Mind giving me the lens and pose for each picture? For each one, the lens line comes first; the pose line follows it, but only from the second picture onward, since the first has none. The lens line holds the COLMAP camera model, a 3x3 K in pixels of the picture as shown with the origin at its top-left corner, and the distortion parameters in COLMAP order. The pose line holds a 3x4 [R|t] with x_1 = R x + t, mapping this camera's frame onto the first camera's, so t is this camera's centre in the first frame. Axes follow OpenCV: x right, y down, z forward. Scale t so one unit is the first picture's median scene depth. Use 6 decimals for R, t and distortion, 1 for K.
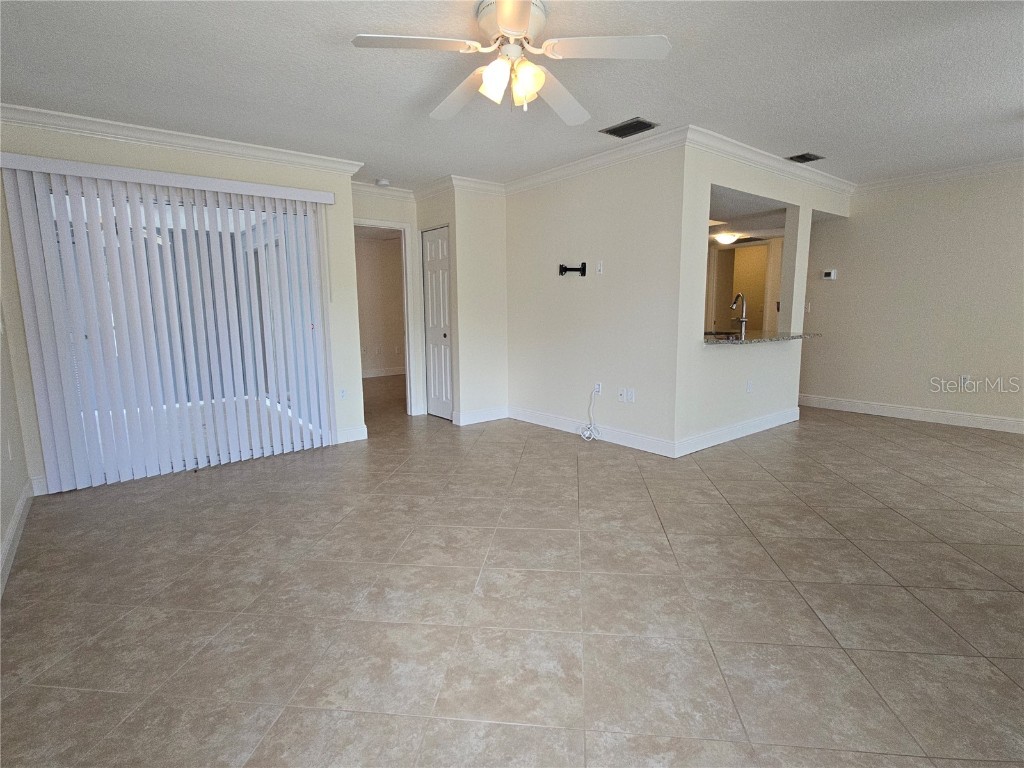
lens RADIAL K [[525.7, 0, 513.7], [0, 525.7, 385.9], [0, 0, 1]] dist [0.000839, 0.001512]
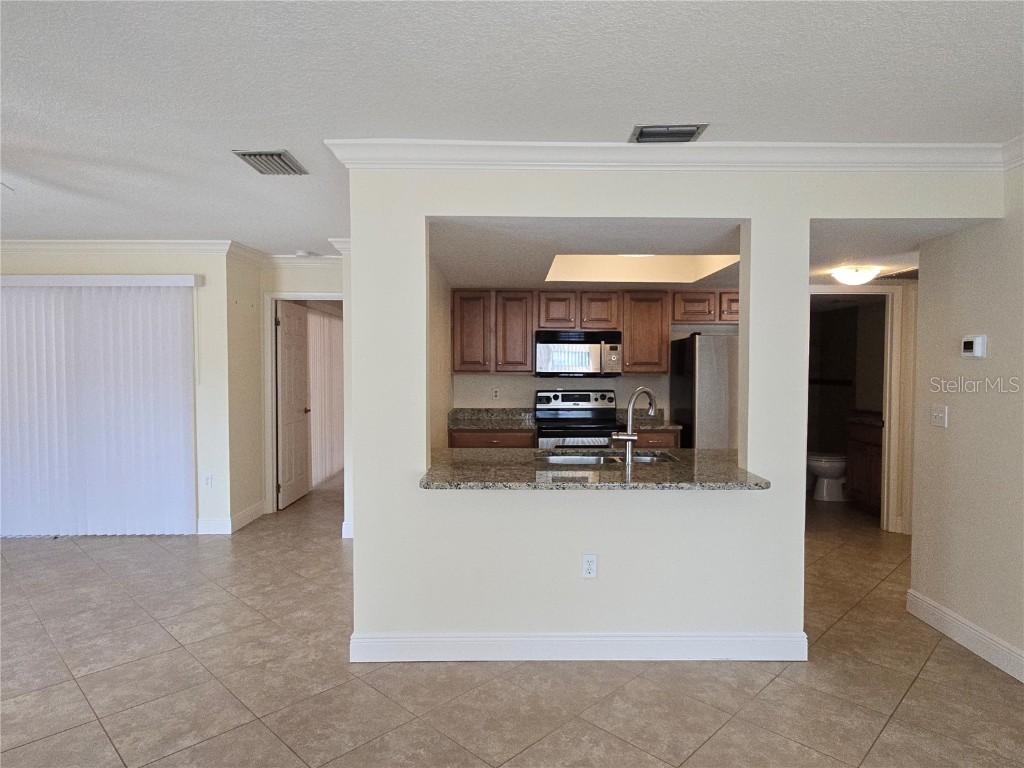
lens RADIAL K [[612.7, 0, 516.9], [0, 612.7, 387.8], [0, 0, 1]] dist [-0.001021, 0.002490]
pose [[0.787520, 0.033675, -0.615369, 1.059173], [-0.101134, 0.992031, -0.075140, -0.170827], [0.607935, 0.121409, 0.784650, 0.628683]]
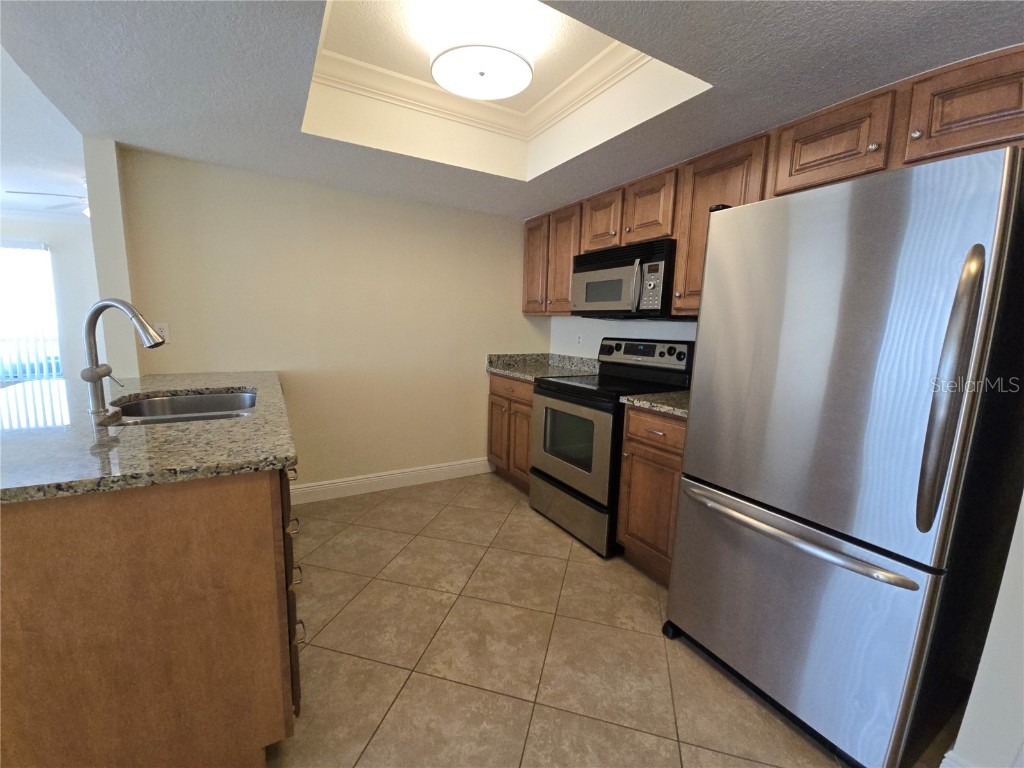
lens RADIAL K [[418.6, 0, 506.1], [0, 418.6, 380.9], [0, 0, 1]] dist [0.000844, -0.000973]
pose [[-0.157440, 0.135208, -0.978229, 0.979928], [-0.171706, 0.971746, 0.161947, -0.312912], [0.972486, 0.193464, -0.129776, 1.907723]]
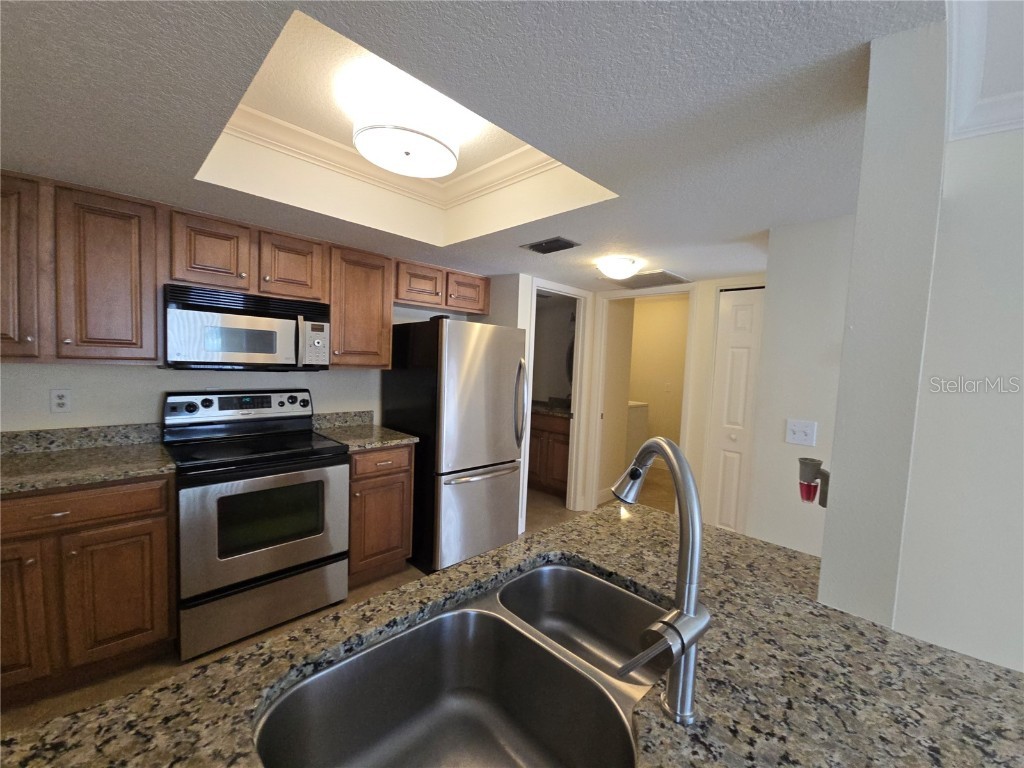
lens RADIAL K [[418.6, 0, 512.4], [0, 418.6, 384.3], [0, 0, 1]] dist [0.000844, -0.000973]
pose [[0.993417, 0.042528, 0.106364, 0.537984], [-0.032699, 0.995175, -0.092504, -0.264990], [-0.109784, 0.088417, 0.990015, 1.271083]]
